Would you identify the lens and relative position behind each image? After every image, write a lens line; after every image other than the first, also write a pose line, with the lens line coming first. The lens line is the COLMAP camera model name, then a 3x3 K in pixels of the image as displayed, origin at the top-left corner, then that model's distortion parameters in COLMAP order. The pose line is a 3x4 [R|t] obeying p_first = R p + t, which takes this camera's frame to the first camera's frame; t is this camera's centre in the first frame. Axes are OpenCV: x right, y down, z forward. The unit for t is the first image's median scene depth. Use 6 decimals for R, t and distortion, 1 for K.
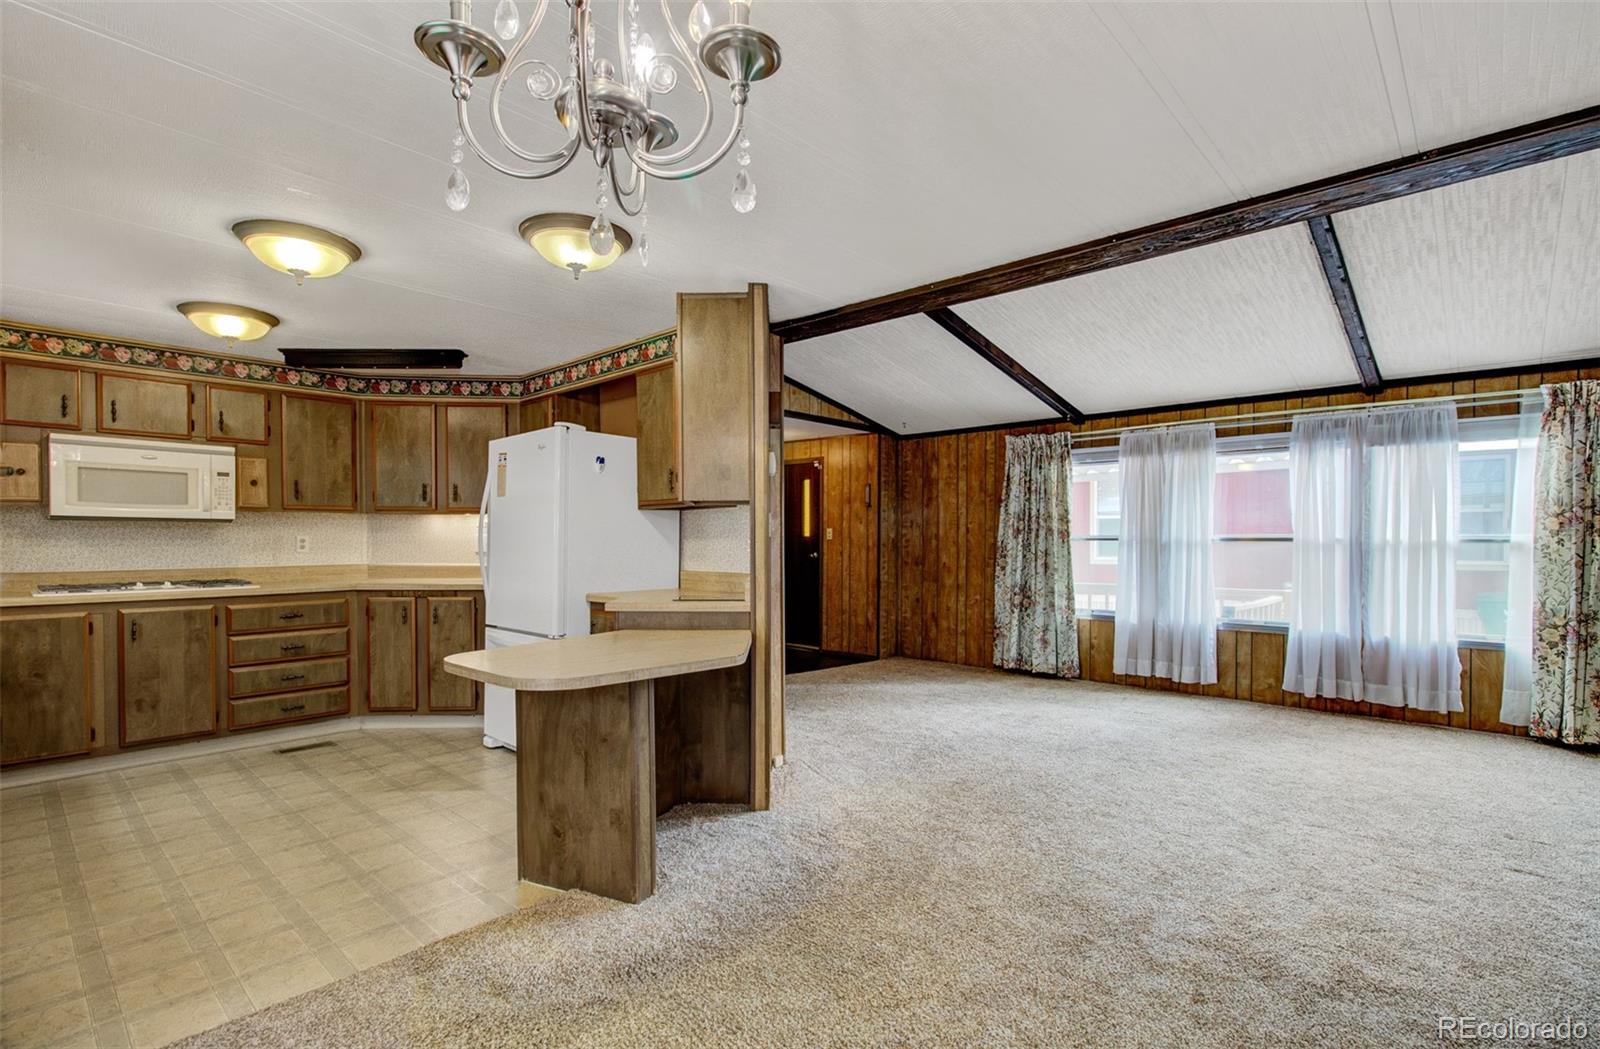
lens RADIAL K [[769.9, 0, 804.8], [0, 769.9, 543.3], [0, 0, 1]] dist [0.062769, -0.024247]
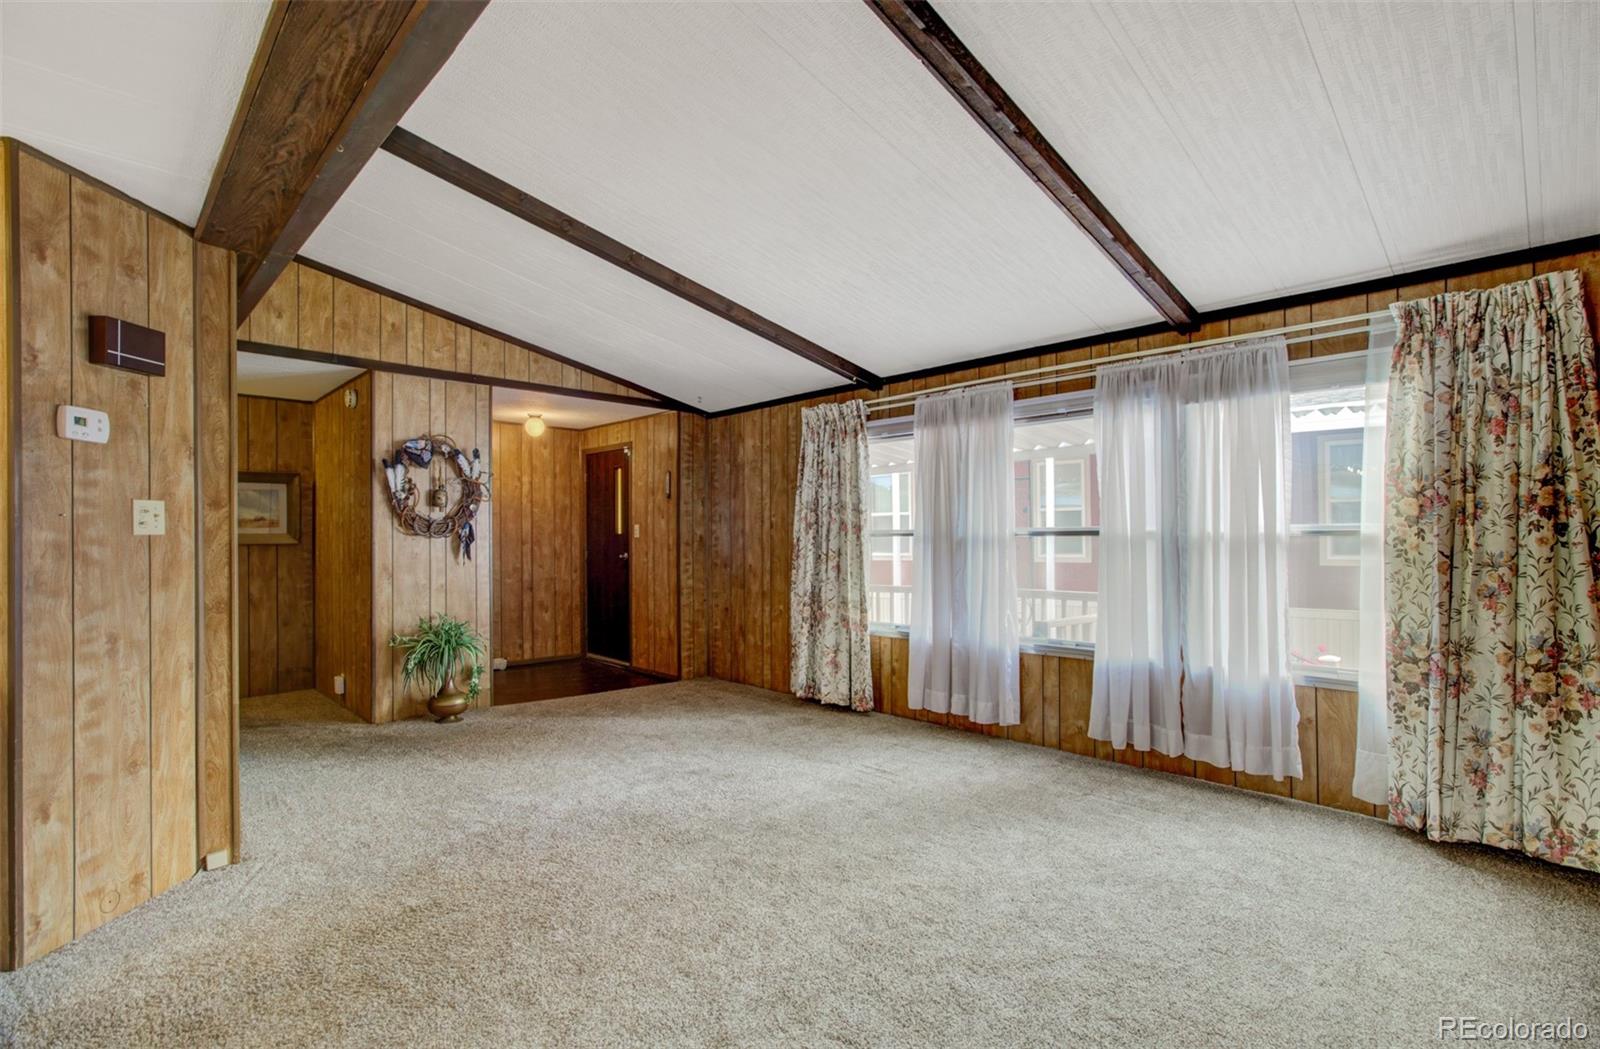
lens RADIAL K [[748.6, 0, 800.0], [0, 748.6, 524.5], [0, 0, 1]] dist [-0.000932, 0.000136]
pose [[0.996651, -0.007478, -0.081433, 0.393252], [0.005579, 0.999708, -0.023530, 0.001966], [0.081585, 0.022997, 0.996401, 0.272062]]
